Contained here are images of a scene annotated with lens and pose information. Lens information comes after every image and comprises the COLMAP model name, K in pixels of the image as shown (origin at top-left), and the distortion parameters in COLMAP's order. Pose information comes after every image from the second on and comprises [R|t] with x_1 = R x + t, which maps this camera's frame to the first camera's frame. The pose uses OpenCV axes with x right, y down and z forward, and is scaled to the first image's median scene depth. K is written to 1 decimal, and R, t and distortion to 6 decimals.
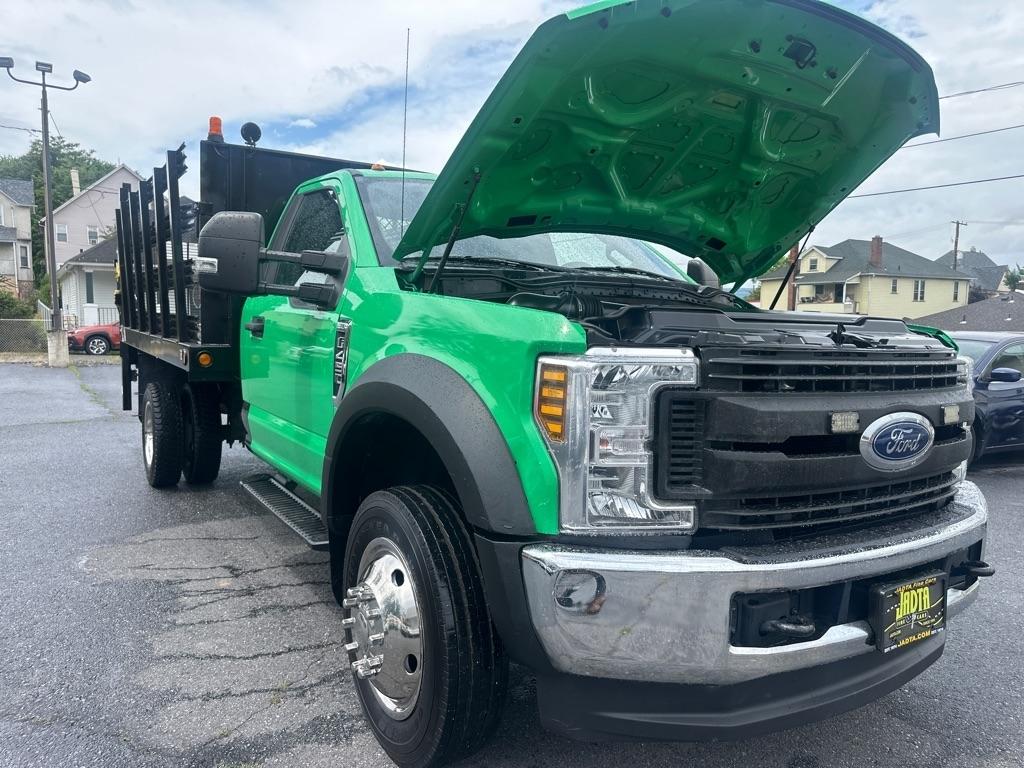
lens RADIAL K [[720.4, 0, 512.0], [0, 720.4, 384.0], [0, 0, 1]] dist [0.037258, -0.072716]
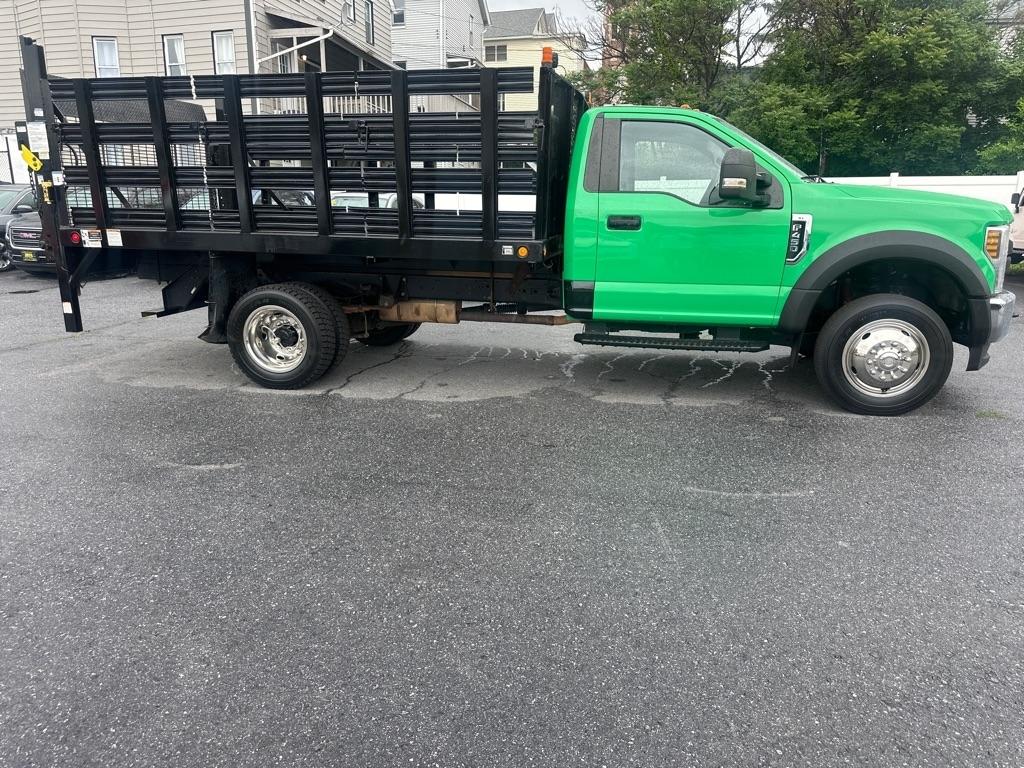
lens RADIAL K [[713.2, 0, 500.4], [0, 713.2, 383.3], [0, 0, 1]] dist [0.054992, -0.060561]
pose [[0.718817, -0.201230, 0.665438, -2.996855], [0.077412, 0.974407, 0.211041, -0.171002], [-0.690876, -0.100187, 0.715998, 0.291414]]
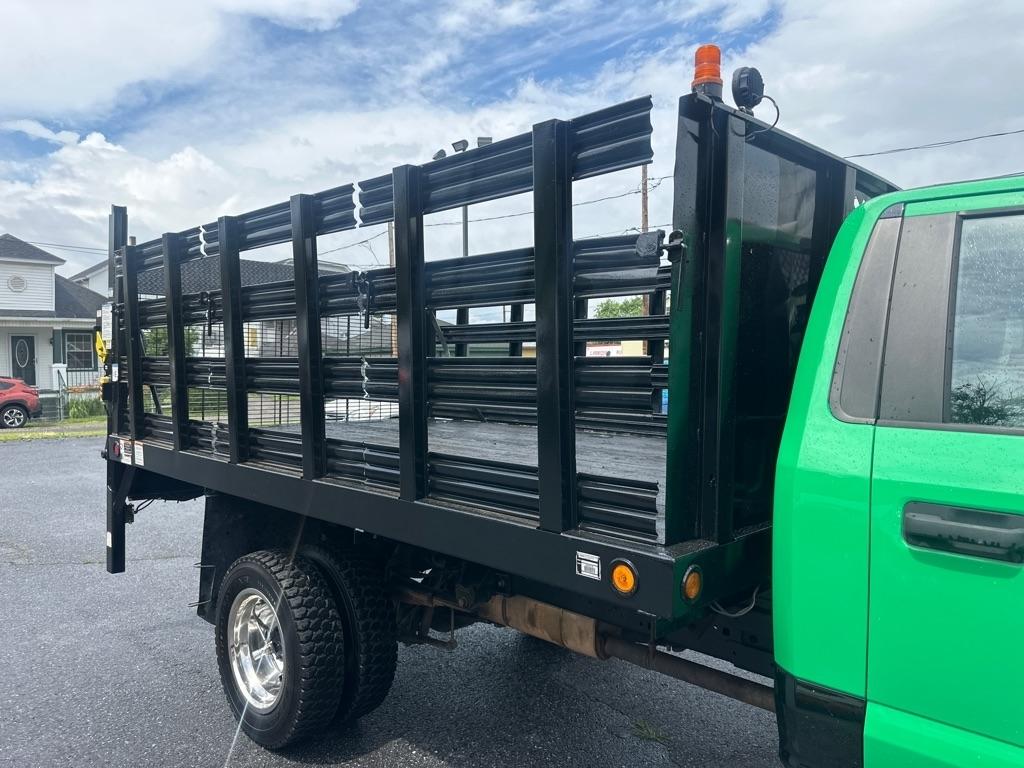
lens RADIAL K [[727.7, 0, 487.0], [0, 727.7, 384.0], [0, 0, 1]] dist [0.070783, -0.089485]
pose [[0.980263, -0.025570, 0.196037, -1.384836], [0.038003, 0.997479, -0.059929, -0.291111], [-0.194010, 0.066196, 0.978764, 1.274127]]
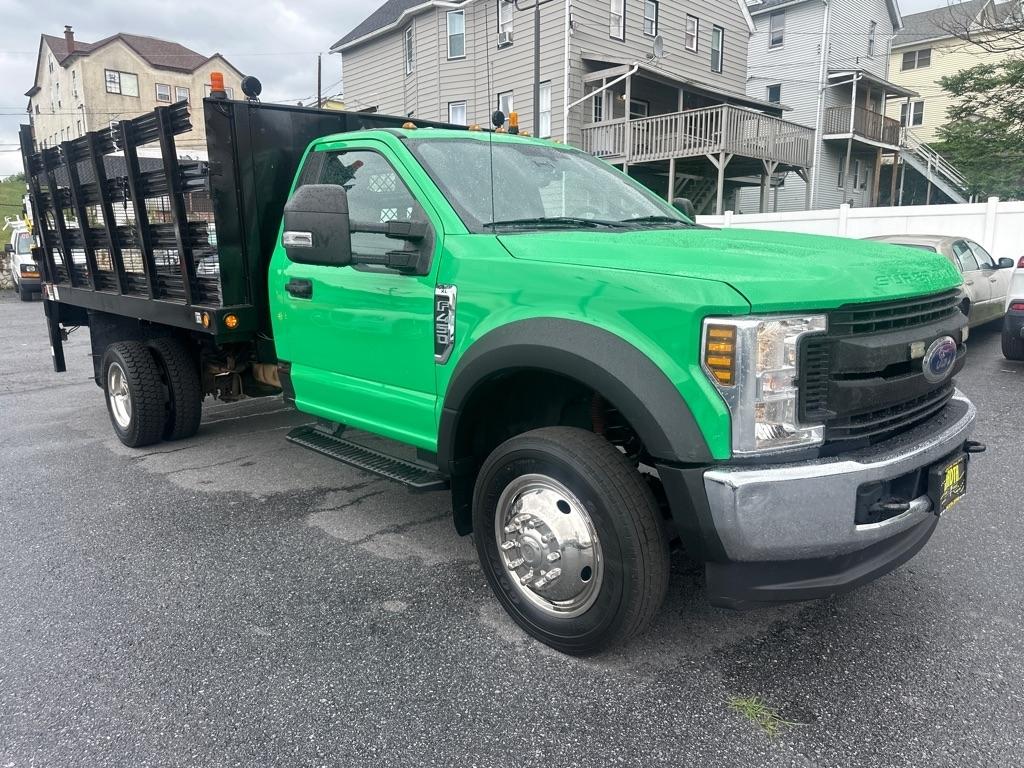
lens RADIAL K [[710.8, 0, 512.0], [0, 710.8, 384.0], [0, 0, 1]] dist [0.058103, -0.082579]
pose [[0.979091, -0.093140, 0.180846, -0.505171], [0.070482, 0.989277, 0.127916, -0.104823], [-0.190821, -0.112495, 0.975157, -0.135494]]
